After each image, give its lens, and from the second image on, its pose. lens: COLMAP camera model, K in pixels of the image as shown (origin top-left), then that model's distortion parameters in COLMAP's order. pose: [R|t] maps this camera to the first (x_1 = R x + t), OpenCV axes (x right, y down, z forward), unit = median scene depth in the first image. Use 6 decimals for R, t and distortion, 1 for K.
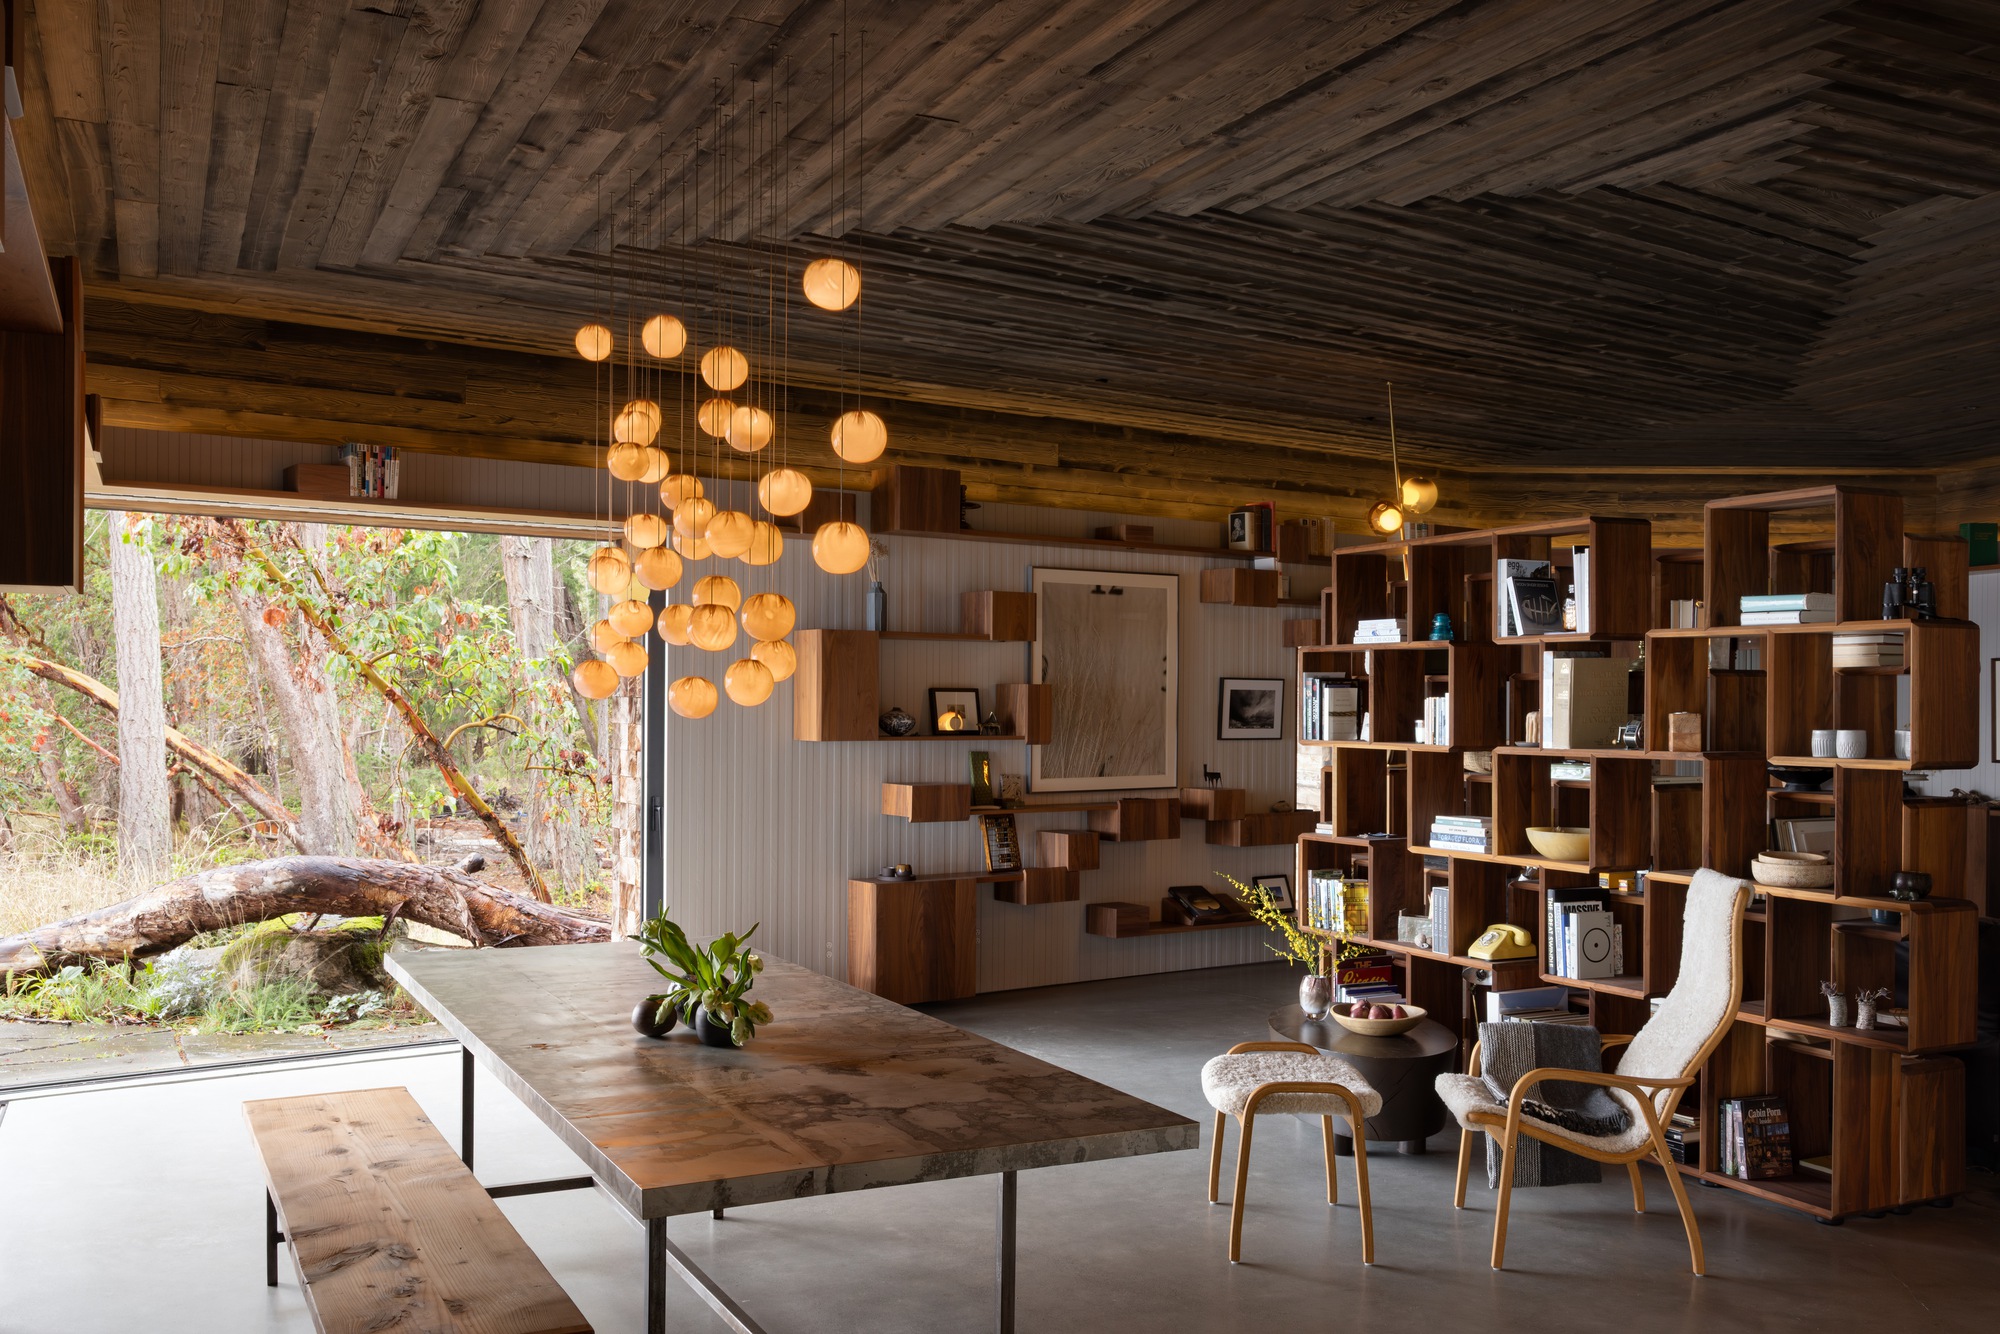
lens RADIAL K [[1798.2, 0, 1000.0], [0, 1798.2, 719.5], [0, 0, 1]] dist [-0.002576, 0.015122]
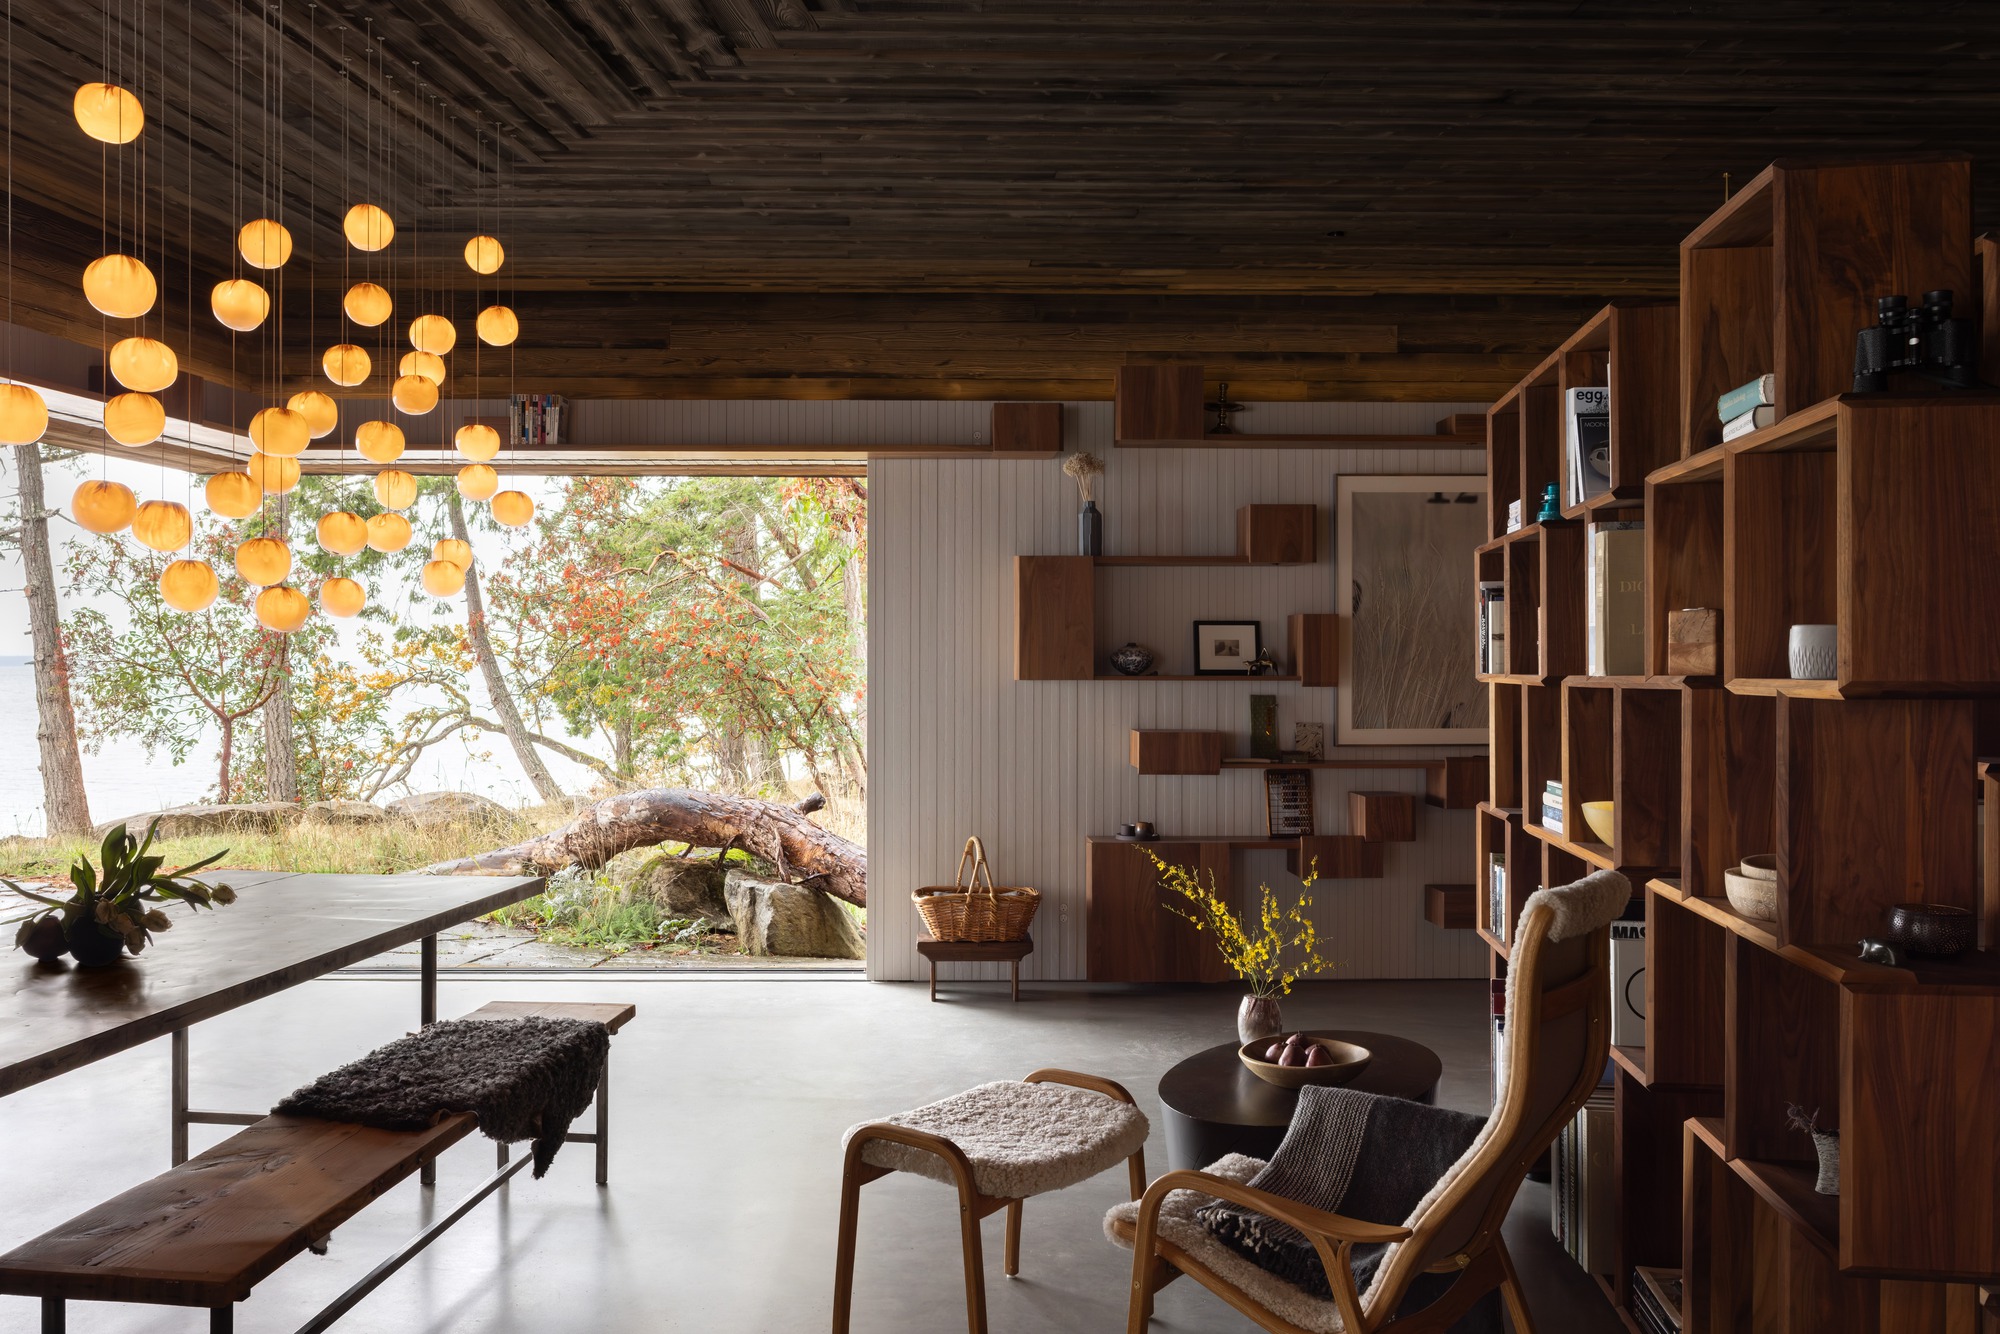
lens RADIAL K [[1654.9, 0, 924.8], [0, 1654.9, 667.5], [0, 0, 1]] dist [-0.004009, -0.005494]
pose [[0.816238, -0.004900, -0.577695, 0.319961], [-0.001960, 0.999935, -0.011251, 0.014334], [0.577712, 0.010316, 0.816175, 0.276741]]
